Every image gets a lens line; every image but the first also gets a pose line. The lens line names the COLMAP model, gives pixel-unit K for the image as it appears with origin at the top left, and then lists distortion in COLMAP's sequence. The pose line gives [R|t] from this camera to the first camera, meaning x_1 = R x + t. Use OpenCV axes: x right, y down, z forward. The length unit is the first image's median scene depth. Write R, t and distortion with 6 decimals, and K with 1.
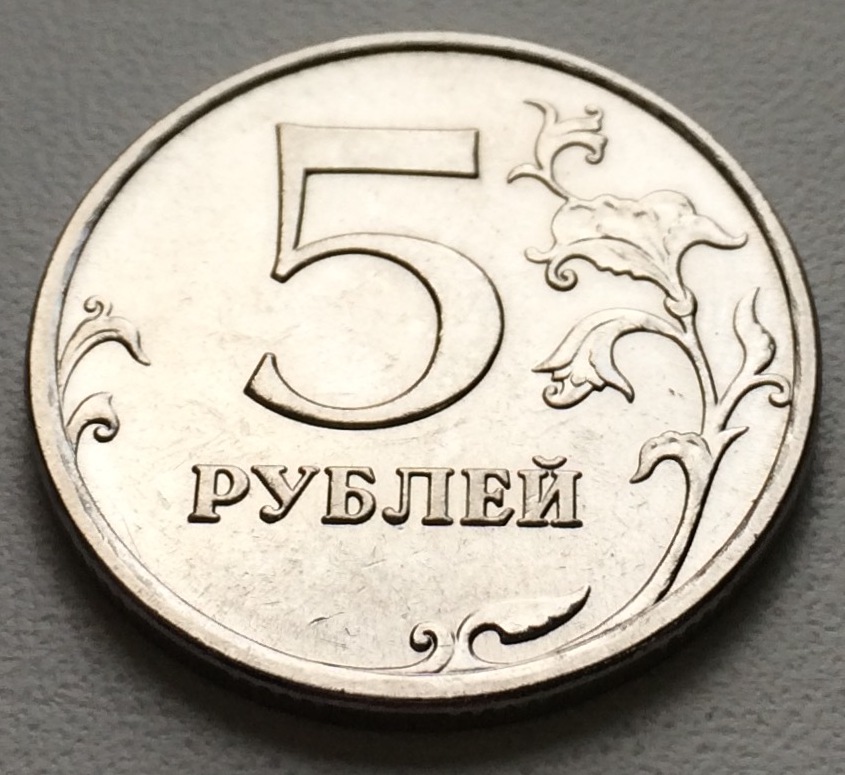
lens RADIAL K [[877.0, 0, 422.5], [0, 877.0, 387.5], [0, 0, 1]] dist [0.008968, 0.001173]
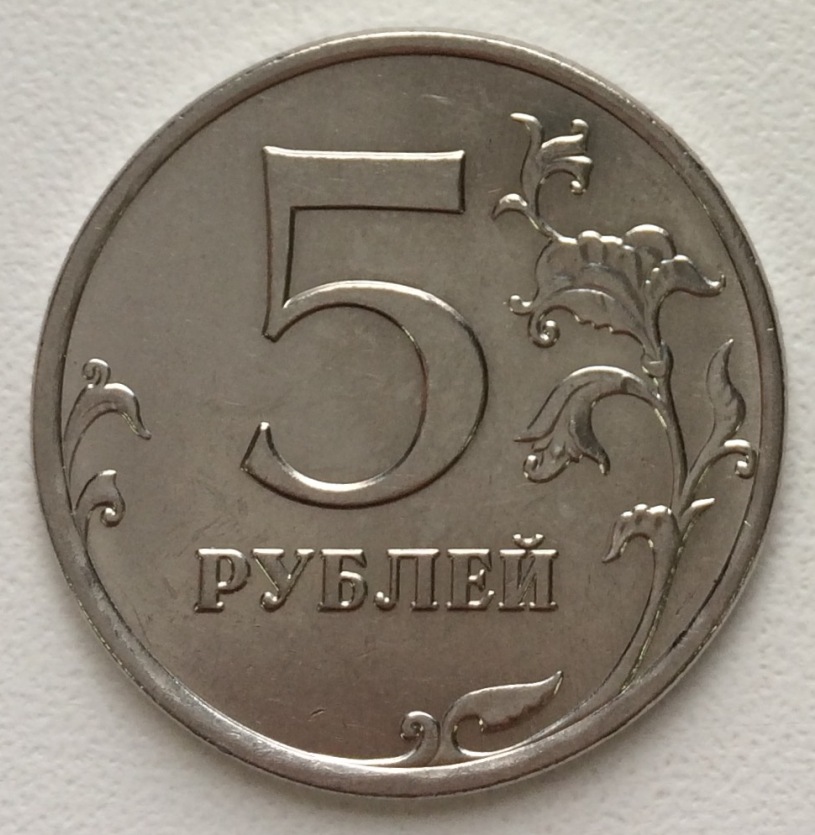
lens RADIAL K [[817.3, 0, 435.5], [0, 817.3, 417.5], [0, 0, 1]] dist [0.003876, 0.003210]
pose [[0.999760, -0.019444, 0.010133, 0.023317], [0.017315, 0.983664, 0.179182, -0.239308], [-0.013451, -0.178963, 0.983764, 0.041268]]
